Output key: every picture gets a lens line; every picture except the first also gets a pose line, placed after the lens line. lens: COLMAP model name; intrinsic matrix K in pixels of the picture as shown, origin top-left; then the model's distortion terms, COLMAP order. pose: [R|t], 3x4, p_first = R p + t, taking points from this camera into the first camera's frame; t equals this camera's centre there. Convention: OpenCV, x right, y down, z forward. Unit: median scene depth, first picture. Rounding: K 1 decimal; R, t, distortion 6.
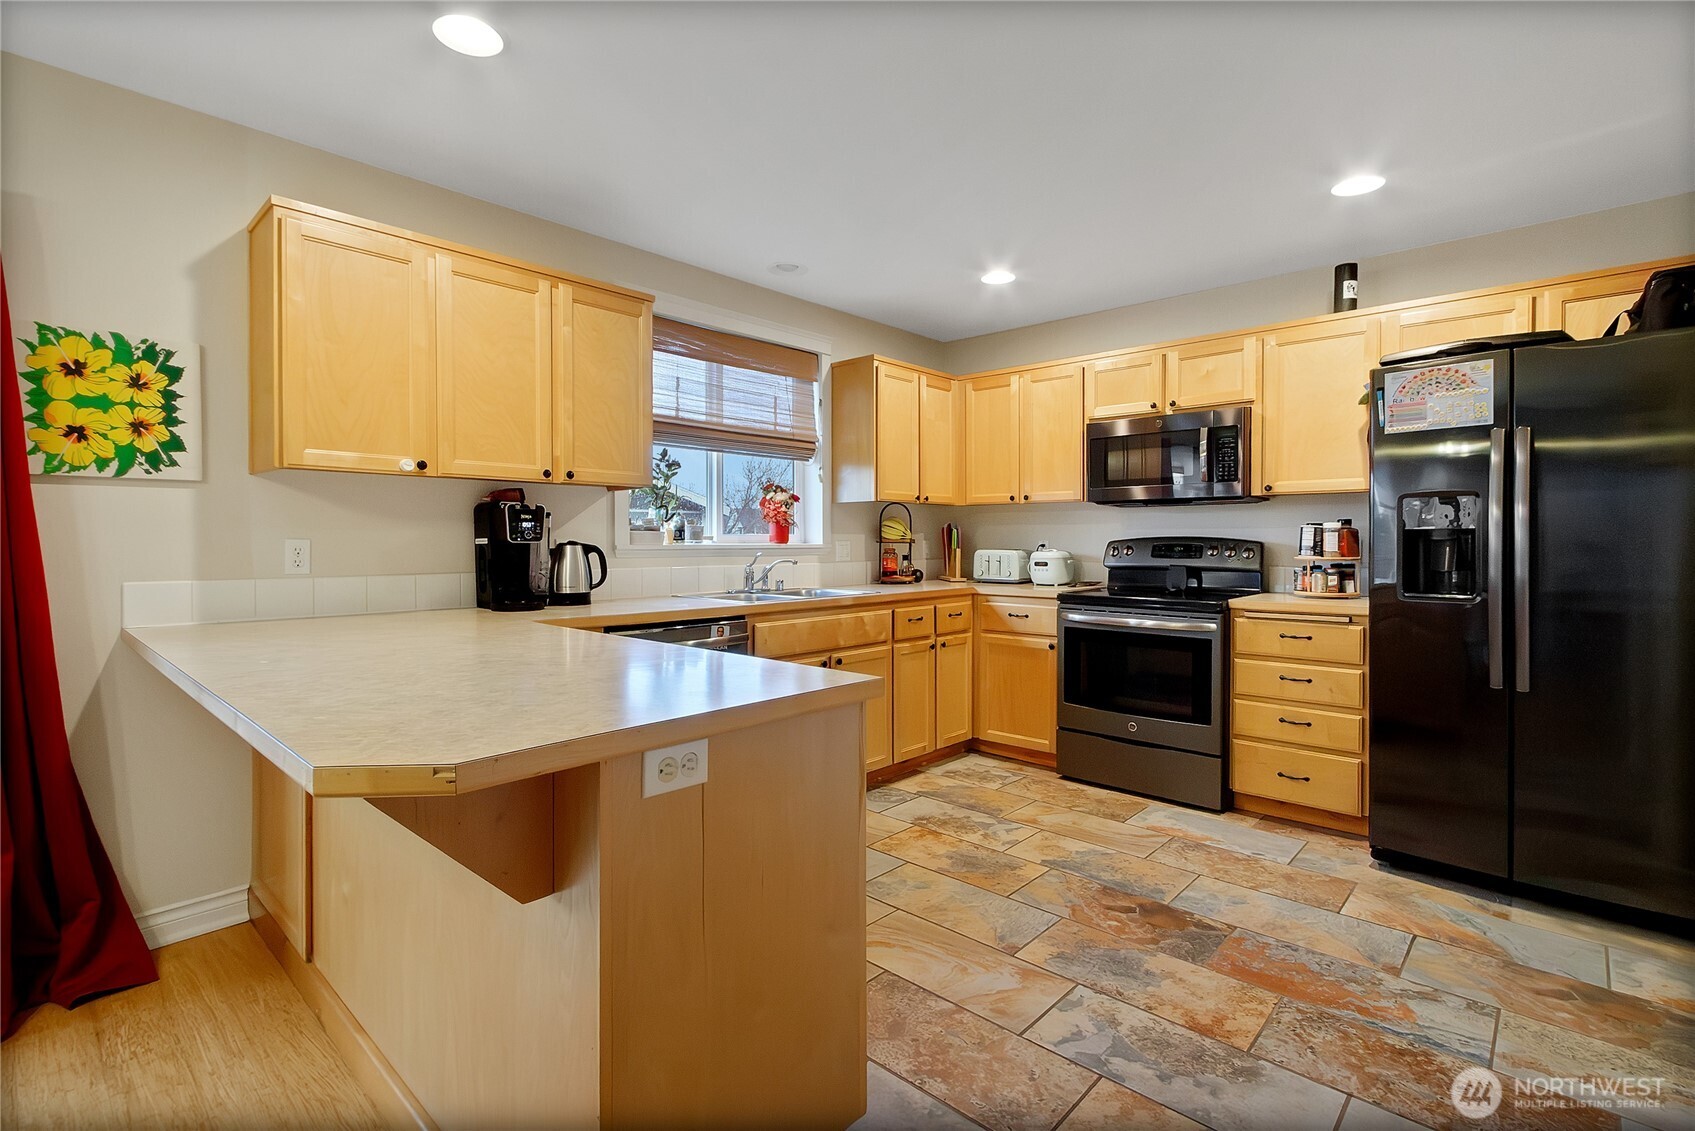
lens RADIAL K [[773.8, 0, 813.9], [0, 773.8, 540.9], [0, 0, 1]] dist [0.006268, -0.000985]
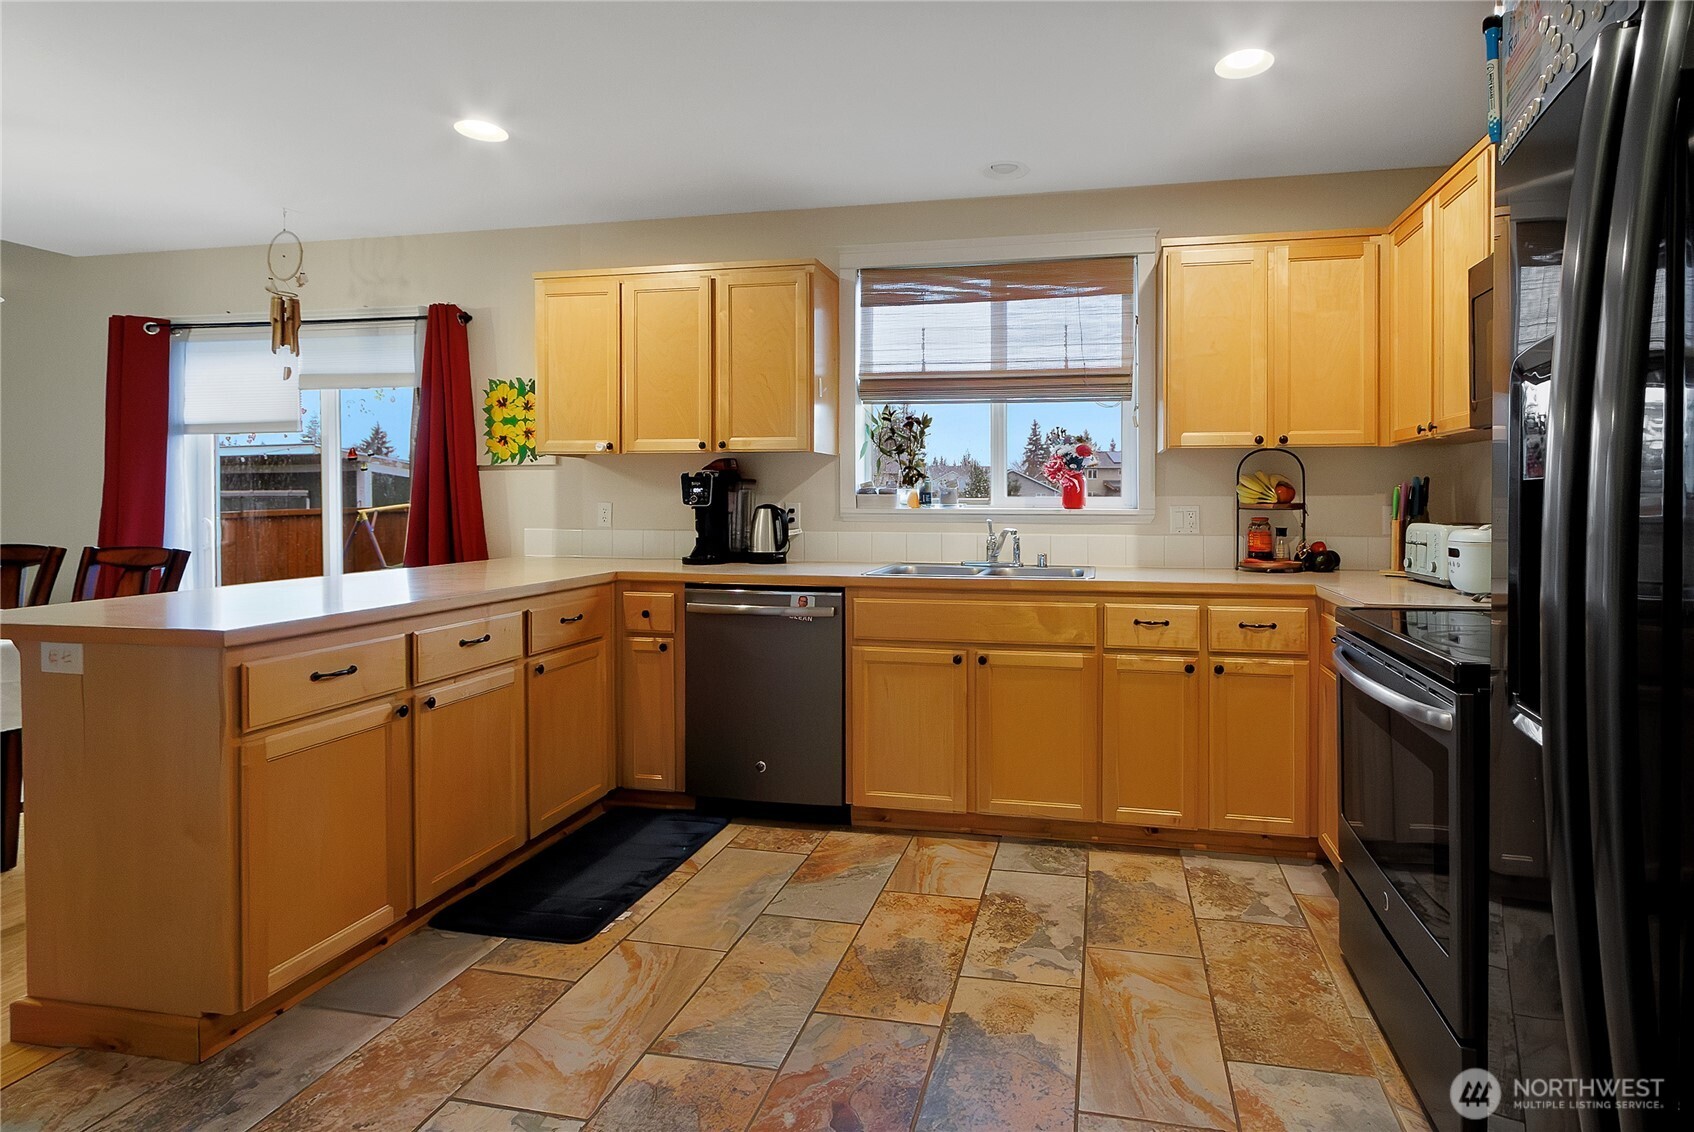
lens RADIAL K [[827.0, 0, 978.3], [0, 827.0, 501.9], [0, 0, 1]] dist [0.005313, -0.000419]
pose [[0.559329, 0.003441, -0.828939, 0.731892], [-0.003506, 0.999992, 0.001786, -0.005689], [0.828938, 0.001908, 0.559337, 0.535841]]
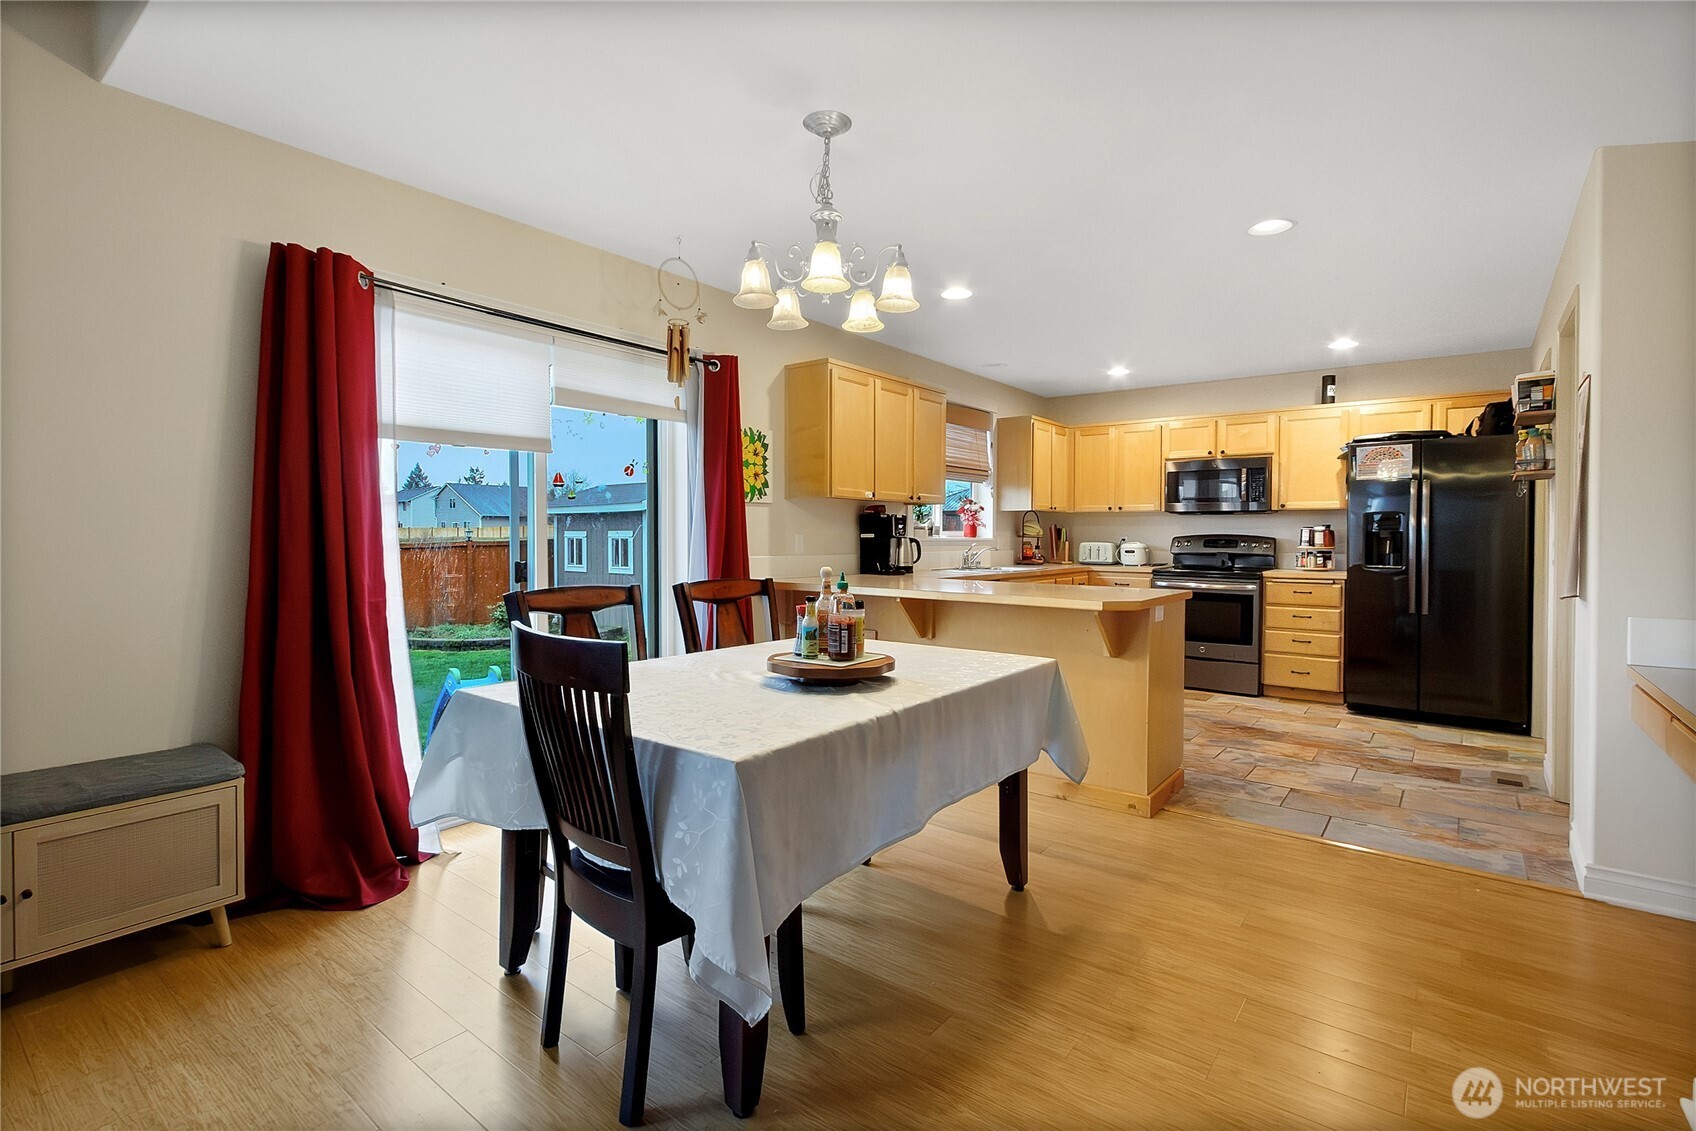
lens RADIAL K [[774.2, 0, 809.1], [0, 774.2, 538.4], [0, 0, 1]] dist [0.006268, -0.000985]
pose [[0.997352, 0.004033, 0.072611, -0.579634], [-0.004147, 0.999990, 0.001413, 0.004838], [-0.072604, -0.001710, 0.997359, -0.623463]]
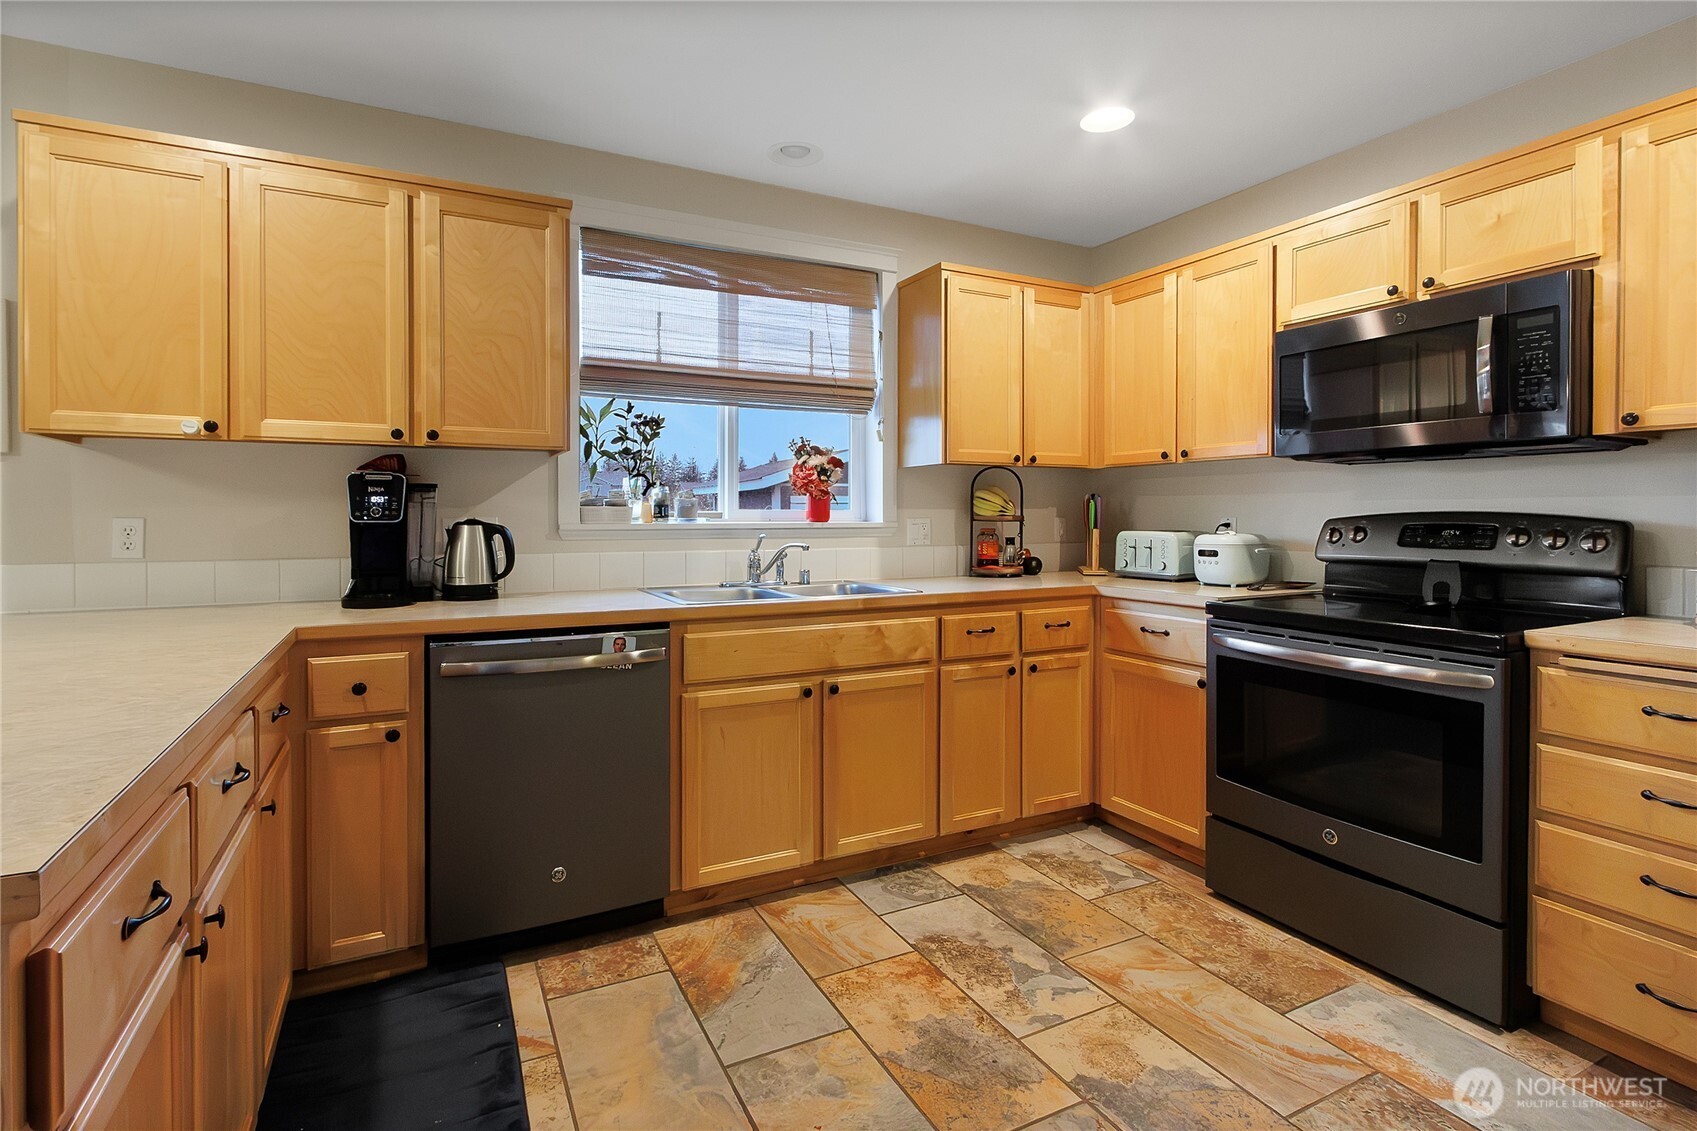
lens RADIAL K [[774.7, 0, 814.6], [0, 774.7, 516.9], [0, 0, 1]] dist [0.006268, -0.000985]
pose [[0.938569, 0.000116, -0.345092, 0.263685], [0.000385, 0.999999, 0.001384, -0.003010], [0.345091, -0.001432, 0.938568, 0.332550]]
